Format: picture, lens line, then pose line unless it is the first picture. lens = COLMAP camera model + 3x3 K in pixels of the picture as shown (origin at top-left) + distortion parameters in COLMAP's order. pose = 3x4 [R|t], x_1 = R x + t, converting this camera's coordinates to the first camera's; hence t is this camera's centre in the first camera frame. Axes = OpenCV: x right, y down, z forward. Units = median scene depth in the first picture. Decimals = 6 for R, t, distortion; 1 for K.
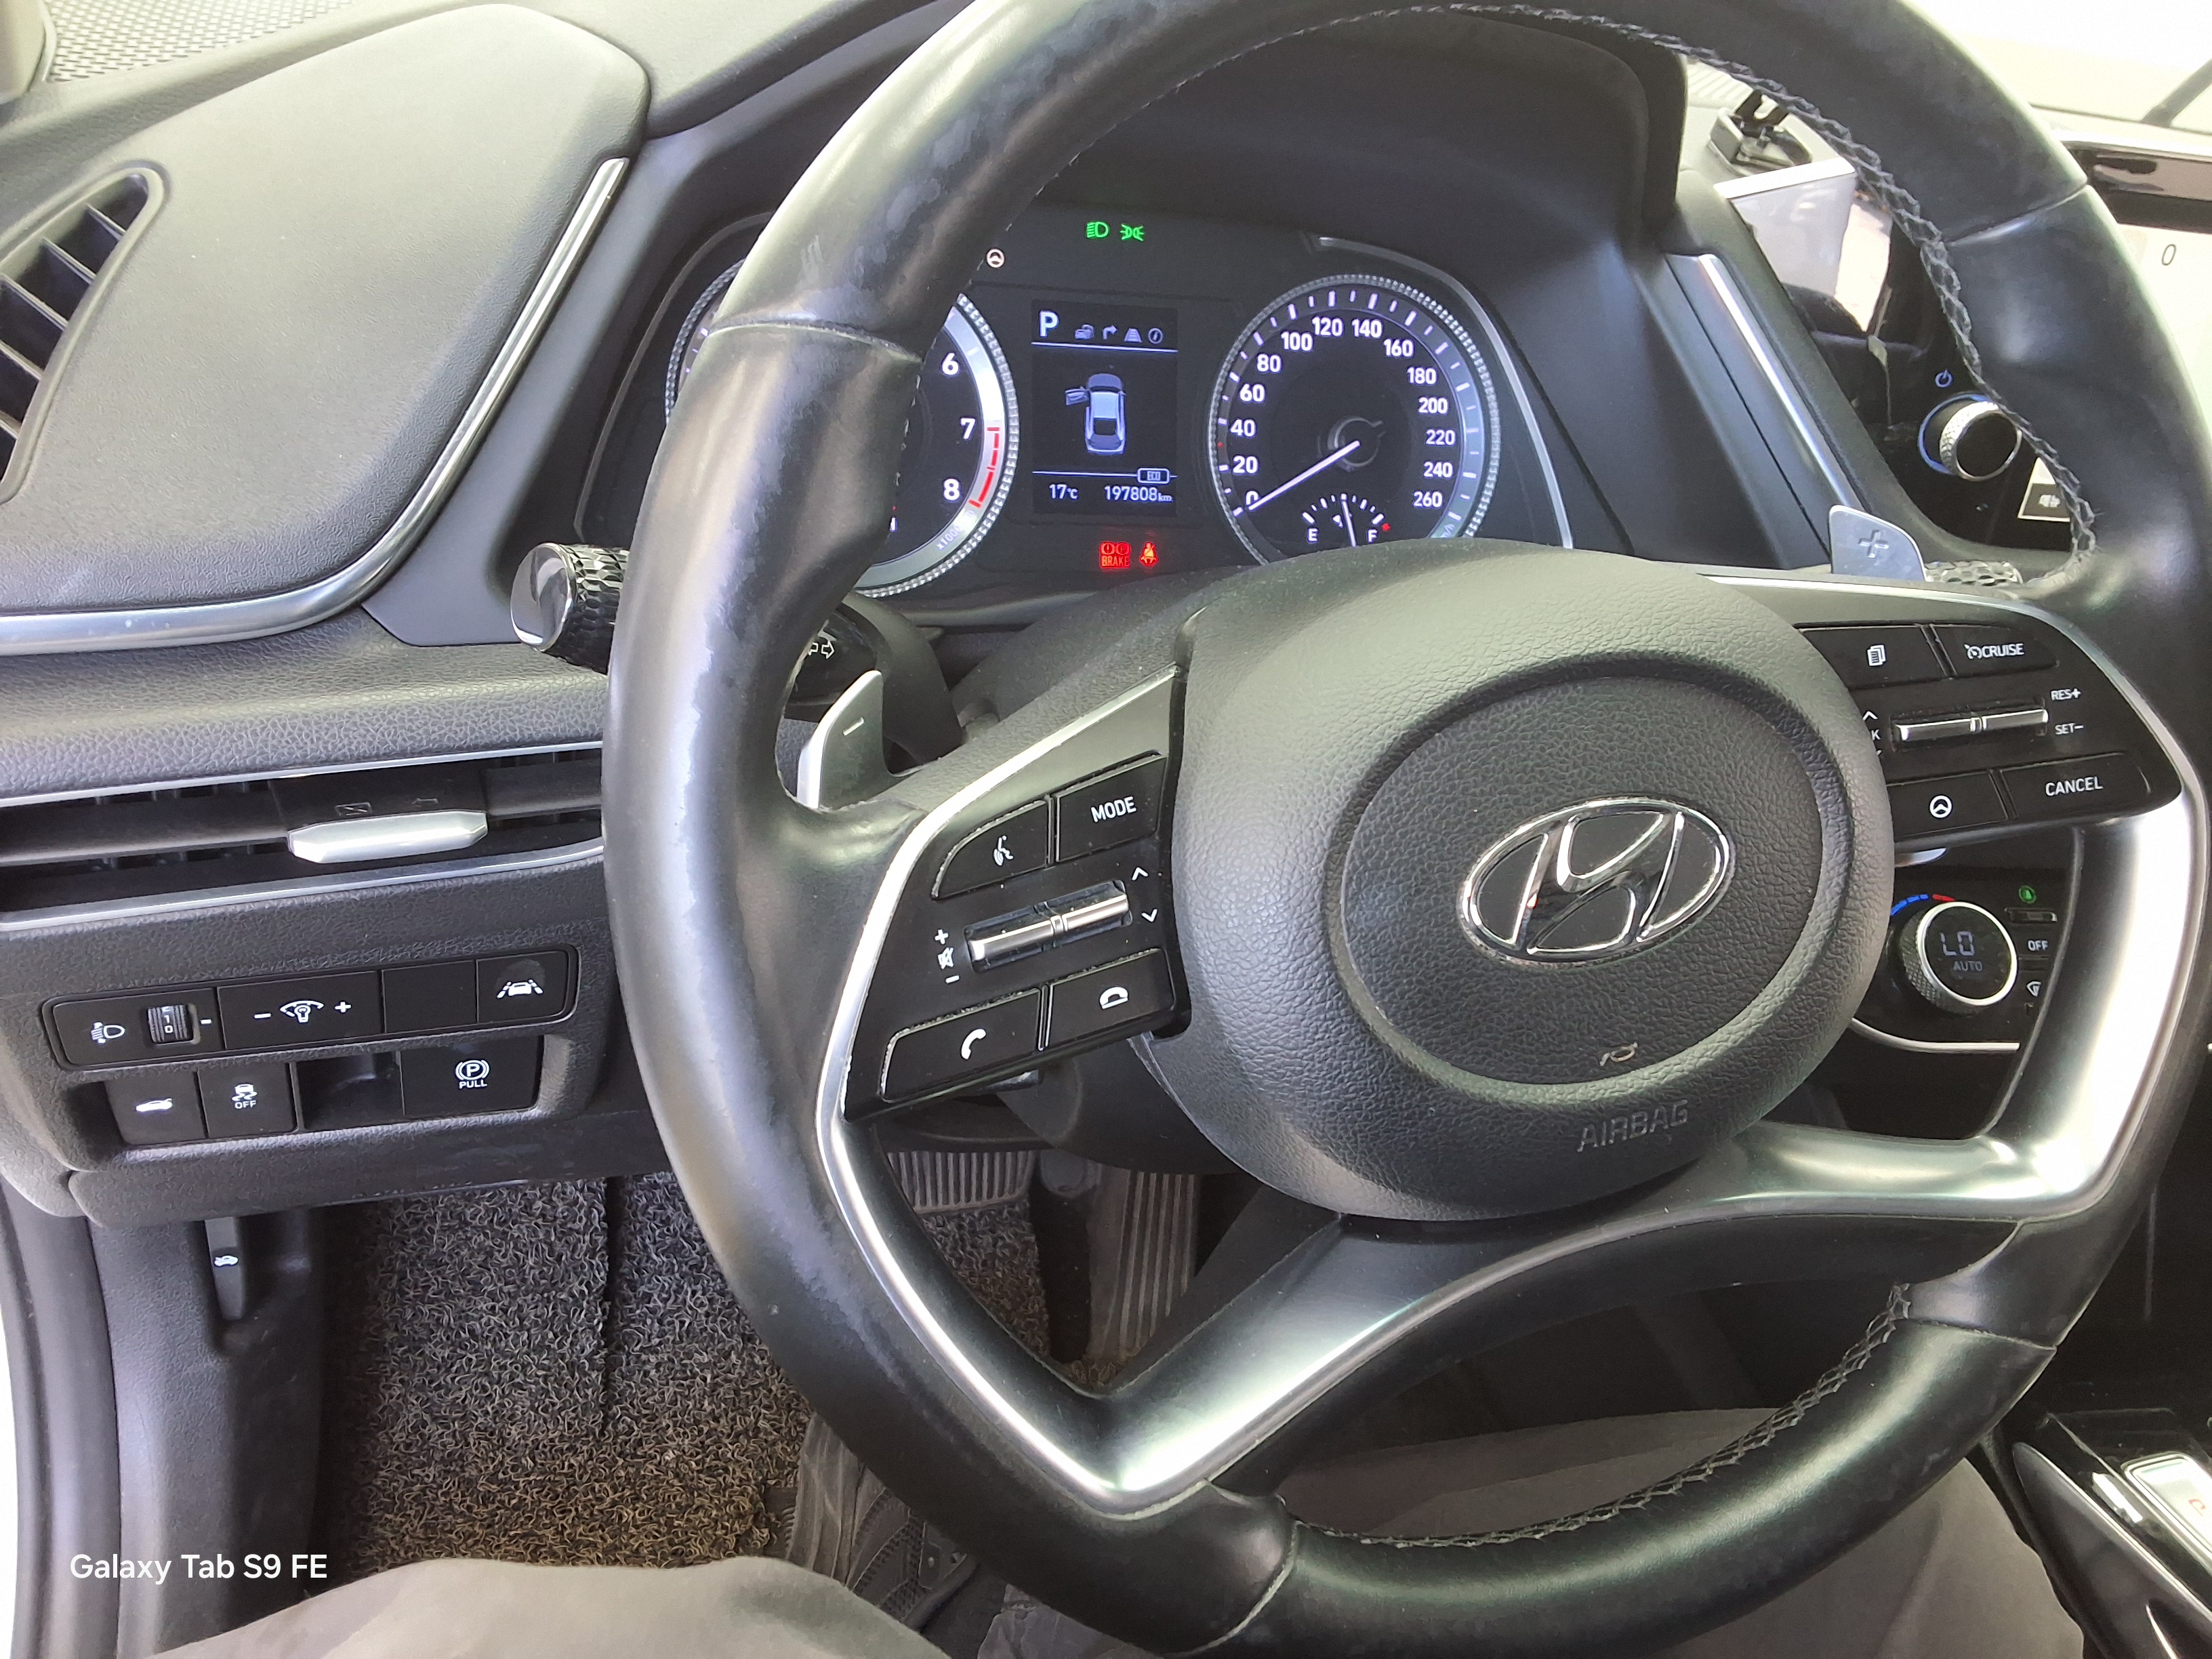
lens RADIAL K [[1775.6, 0, 1111.8], [0, 1775.6, 830.8], [0, 0, 1]] dist [0.071322, -0.010853]
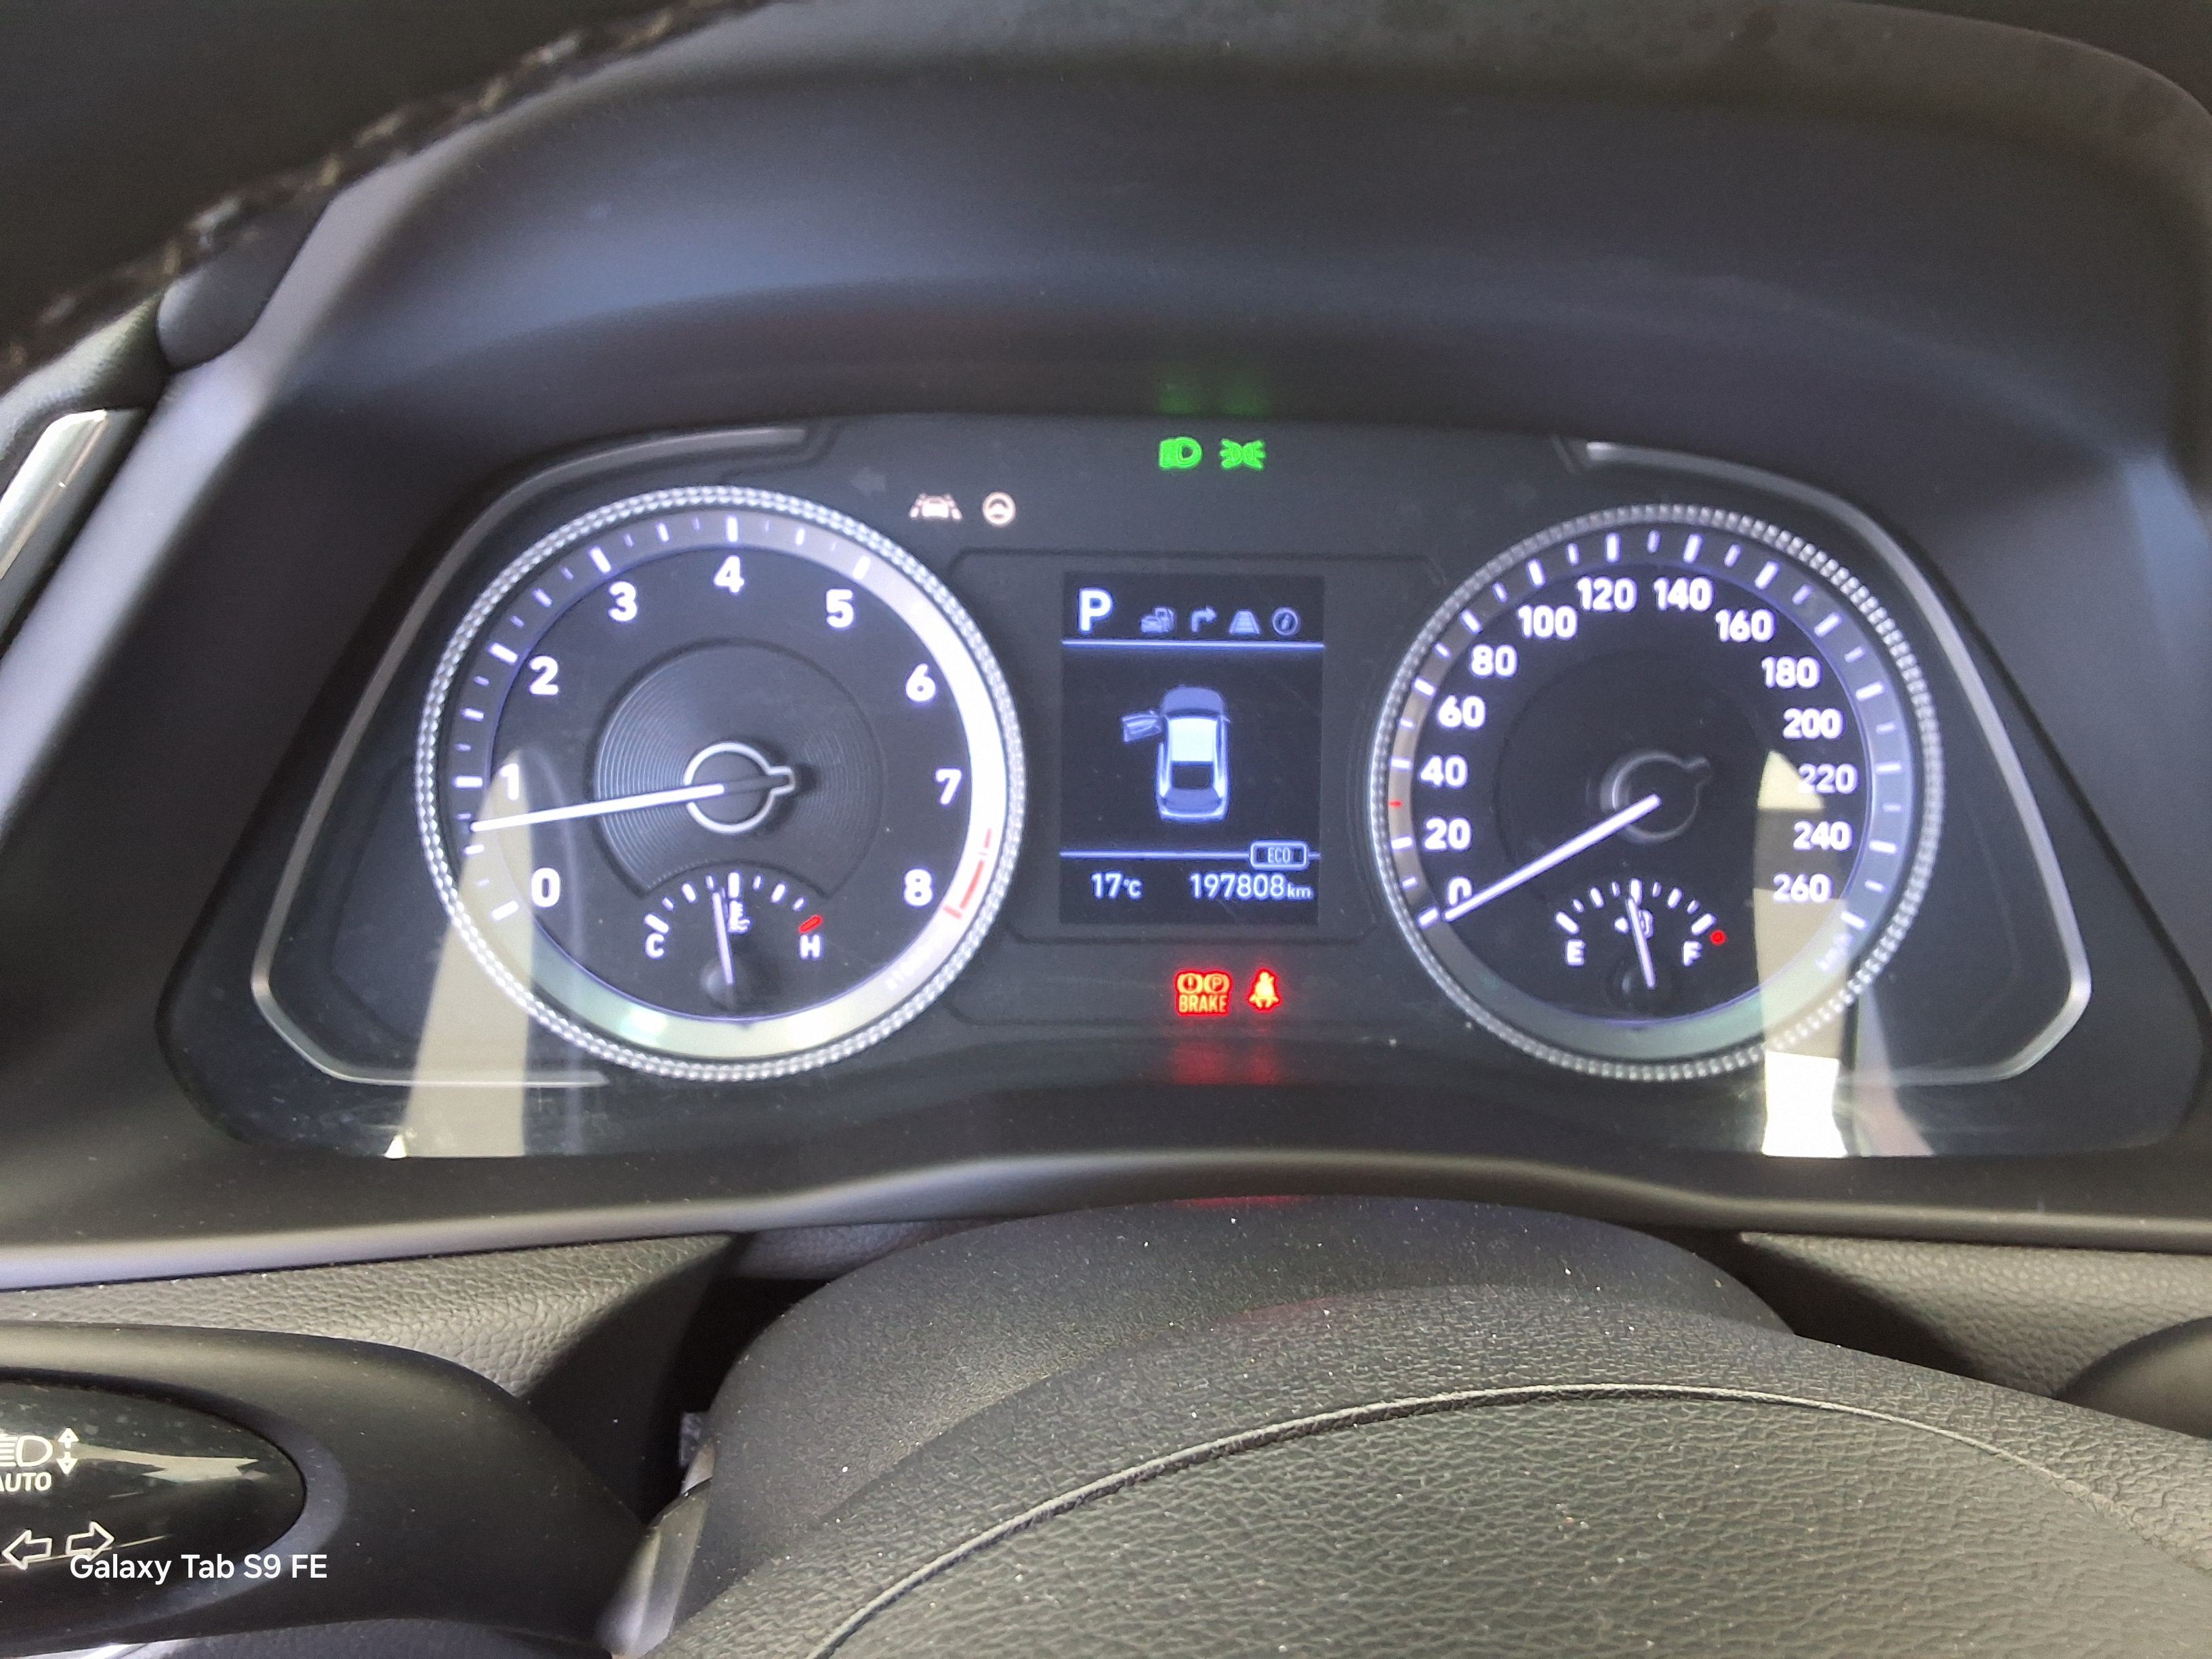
lens RADIAL K [[1775.6, 0, 1130.2], [0, 1775.6, 807.8], [0, 0, 1]] dist [0.071322, -0.010853]
pose [[0.962034, 0.022997, -0.271959, 0.133454], [-0.041075, 0.997294, -0.060966, -0.175944], [0.269821, 0.069822, 0.960376, 0.423644]]
